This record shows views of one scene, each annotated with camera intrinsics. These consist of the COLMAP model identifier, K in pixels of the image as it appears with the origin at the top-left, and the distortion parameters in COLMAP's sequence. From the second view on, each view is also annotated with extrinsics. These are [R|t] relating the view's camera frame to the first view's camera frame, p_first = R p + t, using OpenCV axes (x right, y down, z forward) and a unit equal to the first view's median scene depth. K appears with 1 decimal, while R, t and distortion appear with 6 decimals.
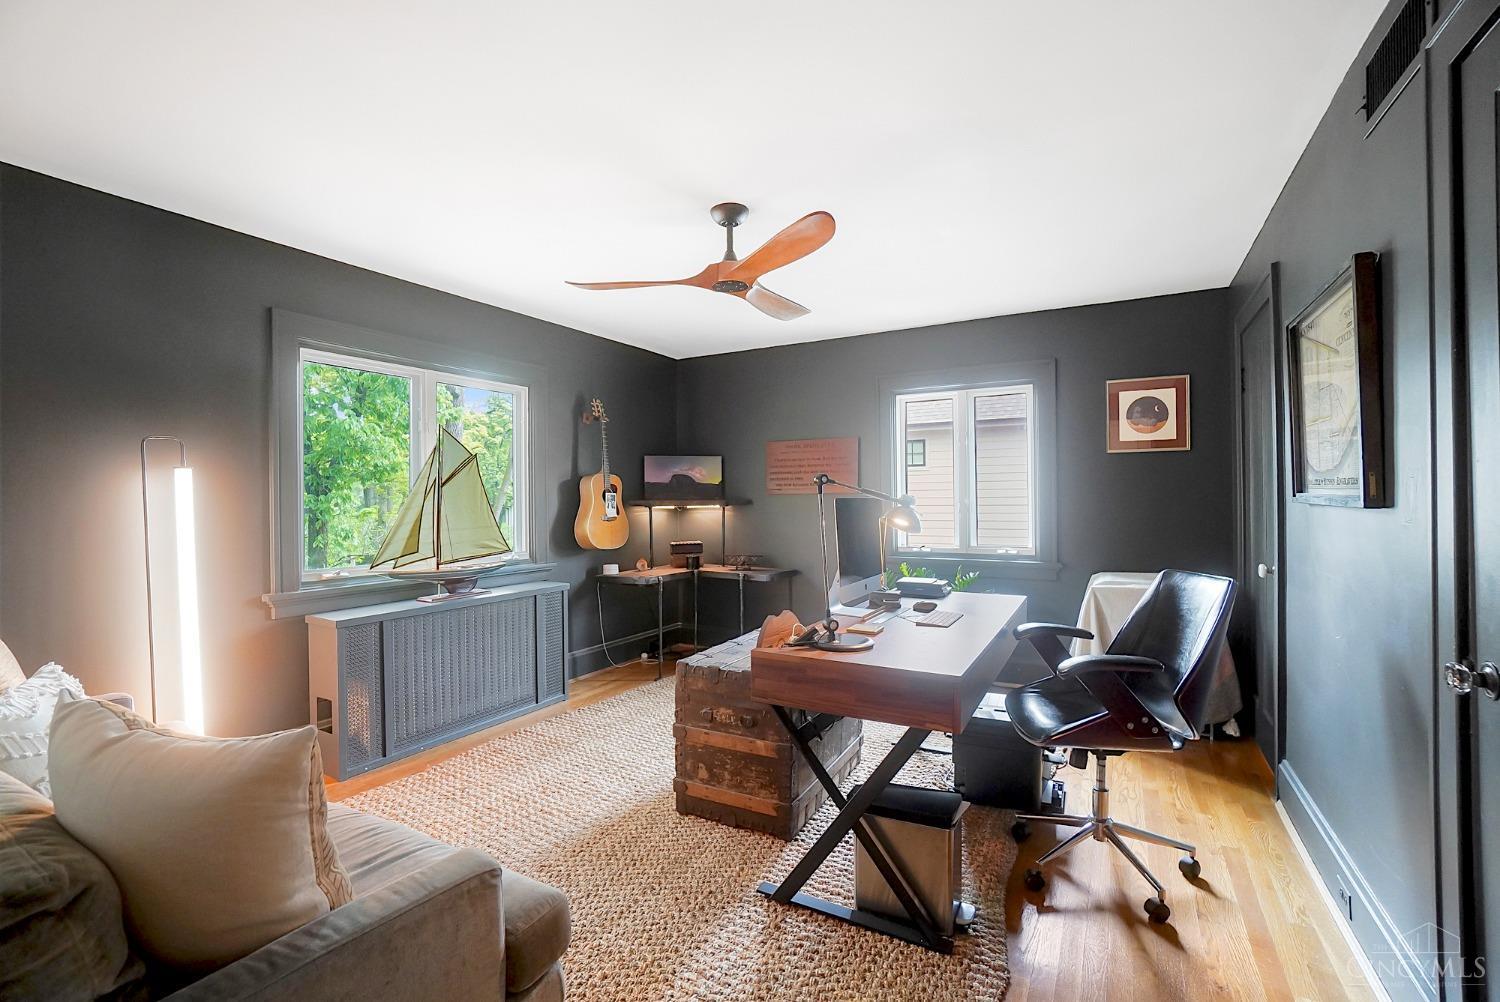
lens RADIAL K [[660.7, 0, 743.8], [0, 660.7, 501.1], [0, 0, 1]] dist [-0.003426, -0.001631]
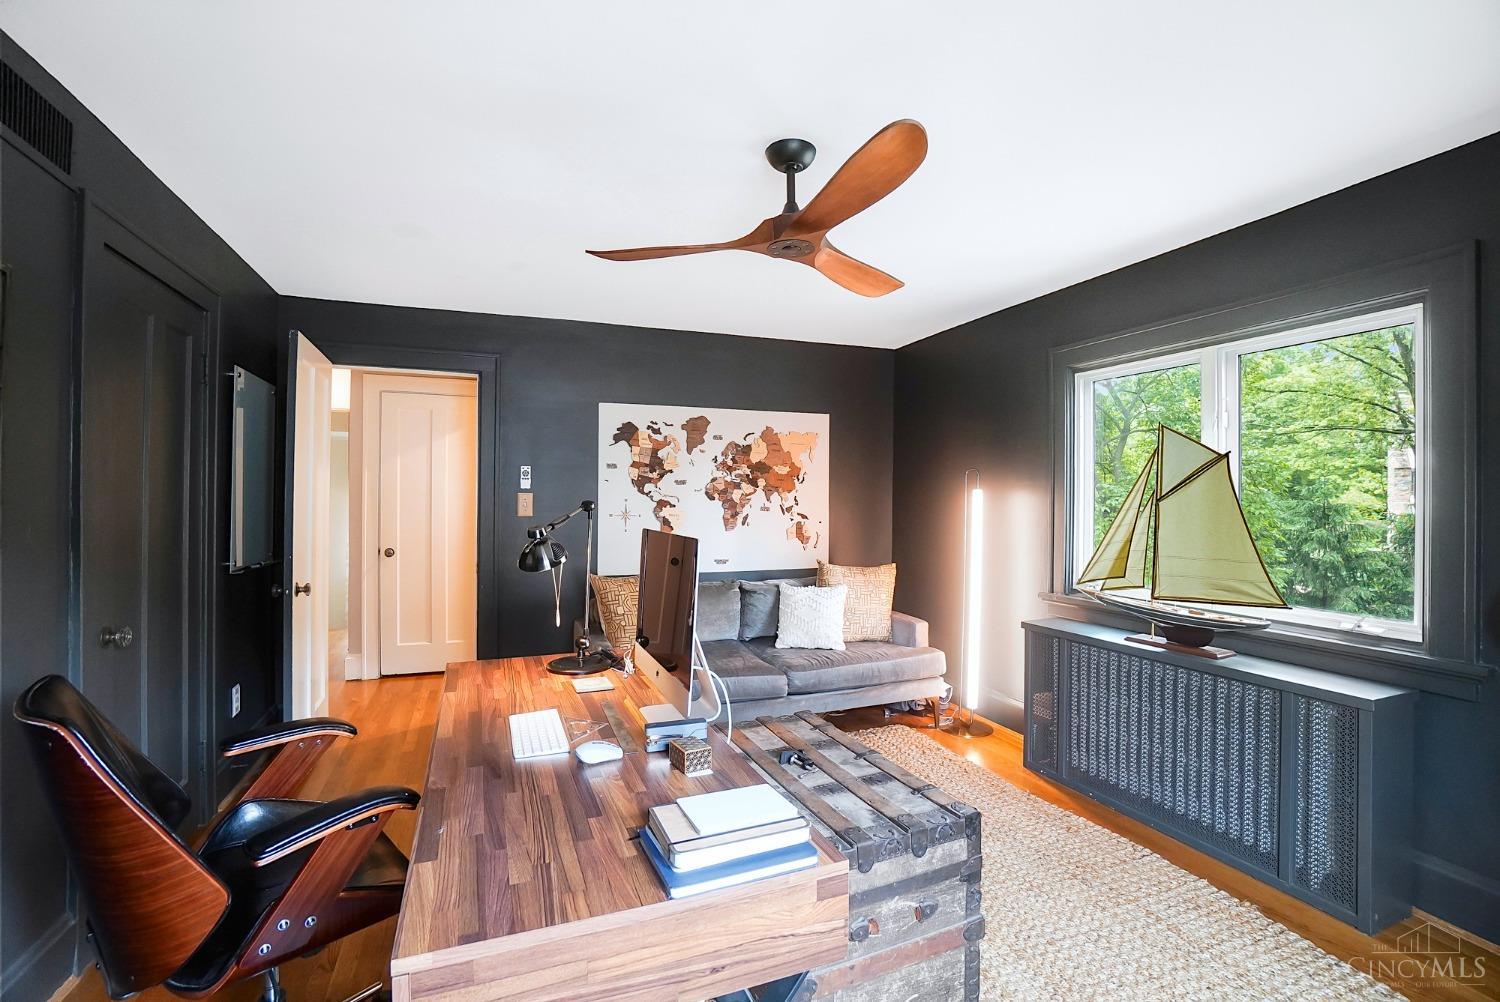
lens RADIAL K [[660.7, 0, 743.8], [0, 660.7, 501.1], [0, 0, 1]] dist [-0.003426, -0.001631]
pose [[-0.632584, -0.000221, -0.774492, 0.483984], [-0.000785, 1.000000, 0.000357, -0.021733], [0.774491, 0.000834, -0.632584, 1.146163]]
